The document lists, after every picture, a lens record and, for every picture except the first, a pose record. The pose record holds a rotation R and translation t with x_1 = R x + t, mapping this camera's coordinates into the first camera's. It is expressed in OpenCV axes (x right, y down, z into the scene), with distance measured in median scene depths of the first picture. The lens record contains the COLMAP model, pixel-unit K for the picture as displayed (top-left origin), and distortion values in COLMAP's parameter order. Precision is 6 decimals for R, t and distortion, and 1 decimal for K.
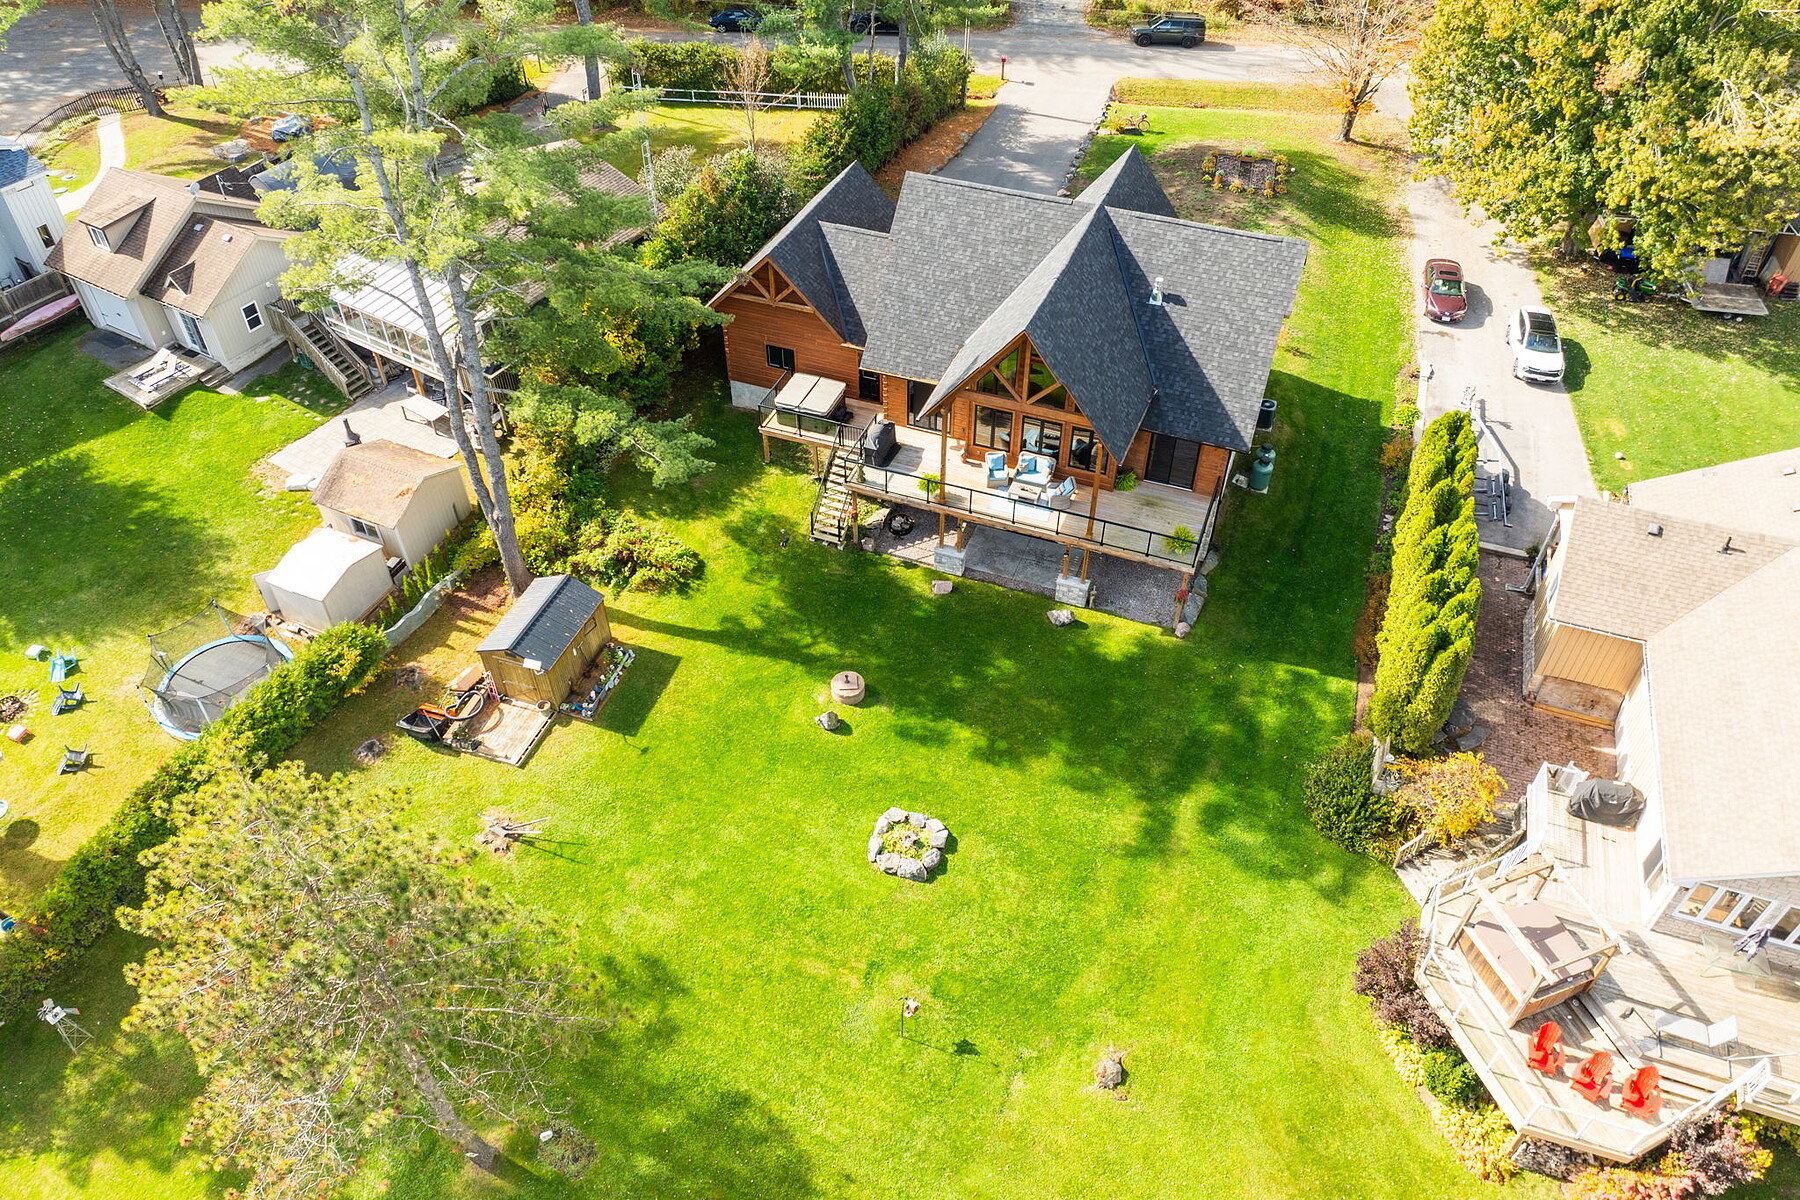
lens RADIAL K [[1438.1, 0, 900.0], [0, 1438.1, 600.0], [0, 0, 1]] dist [-0.004819, 0.000205]
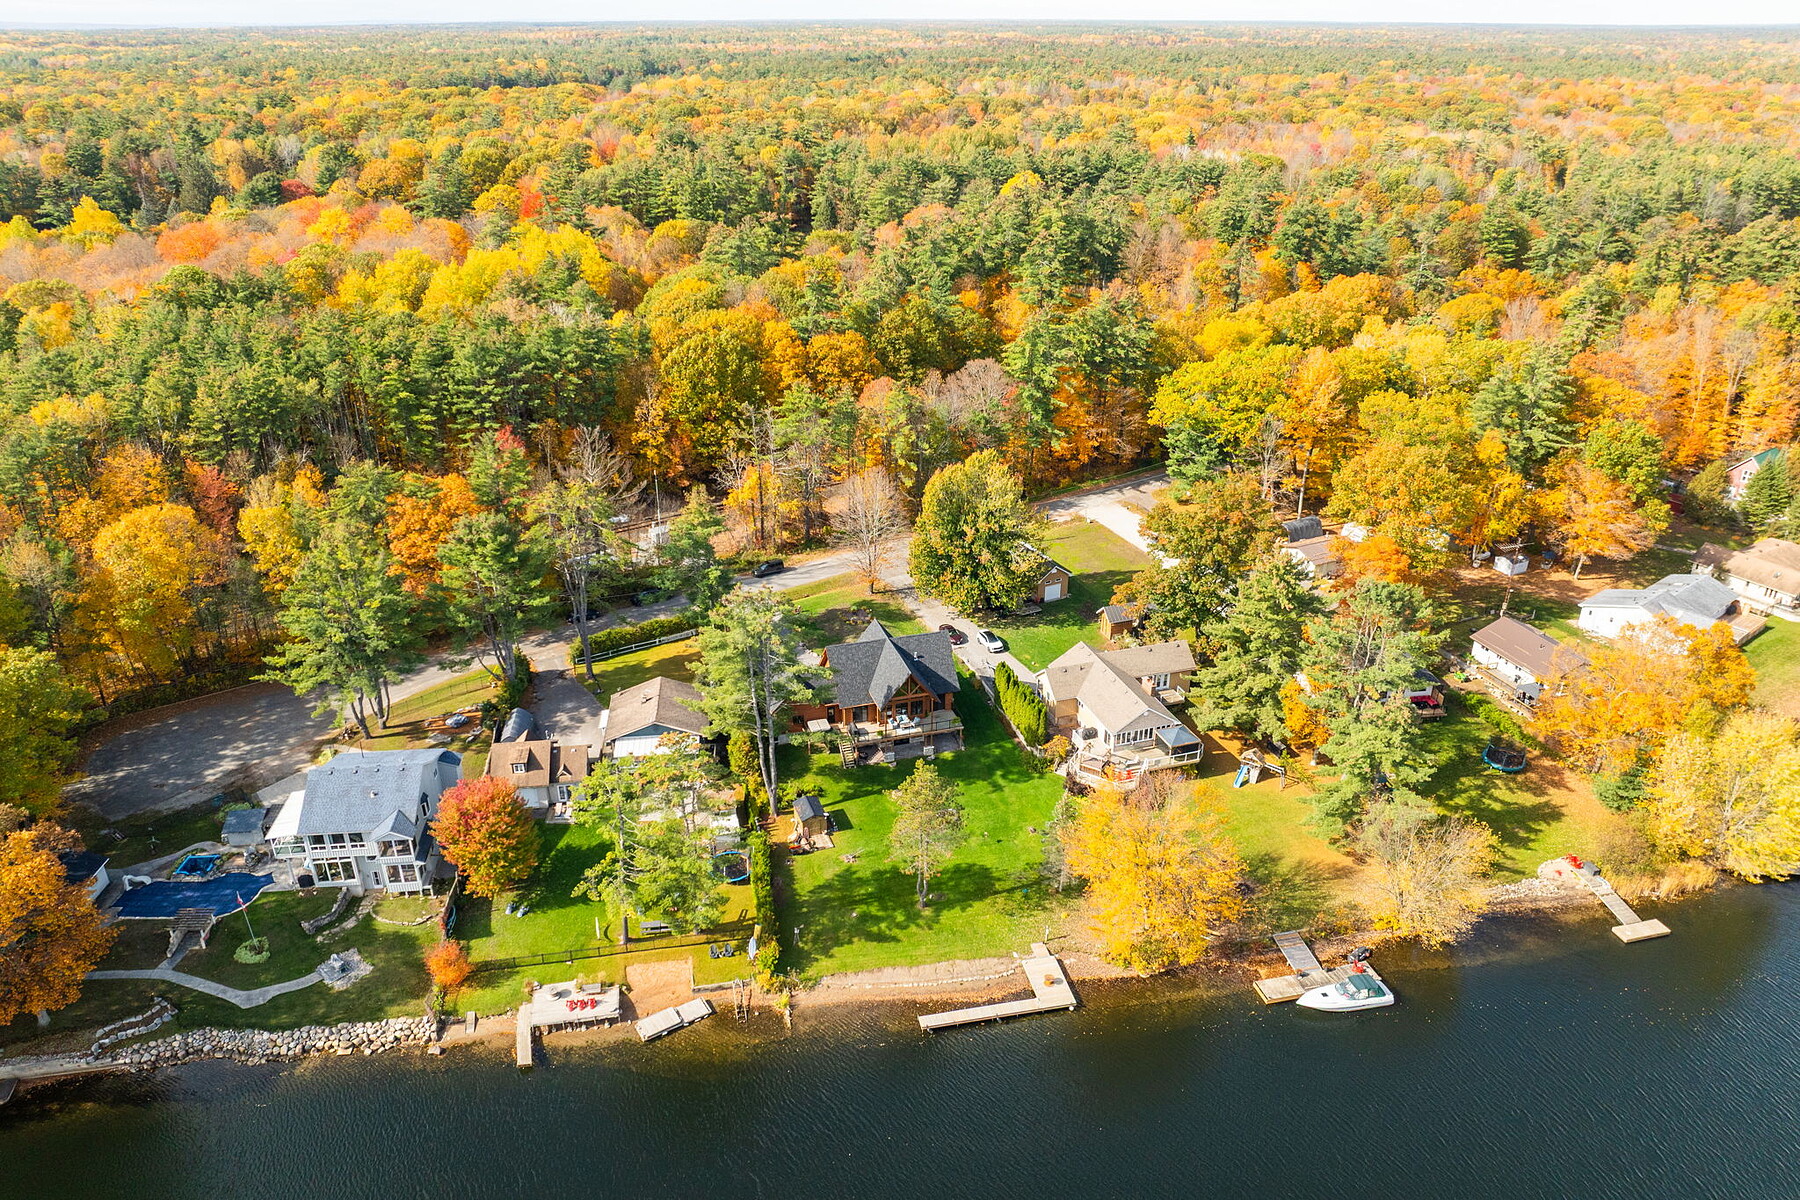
lens RADIAL K [[1438.1, 0, 900.0], [0, 1438.1, 600.0], [0, 0, 1]] dist [-0.004819, 0.000205]
pose [[0.808763, -0.274509, 0.520142, -1.439786], [0.405140, 0.901128, -0.154371, 0.155684], [-0.426338, 0.335579, 0.840013, -1.708863]]
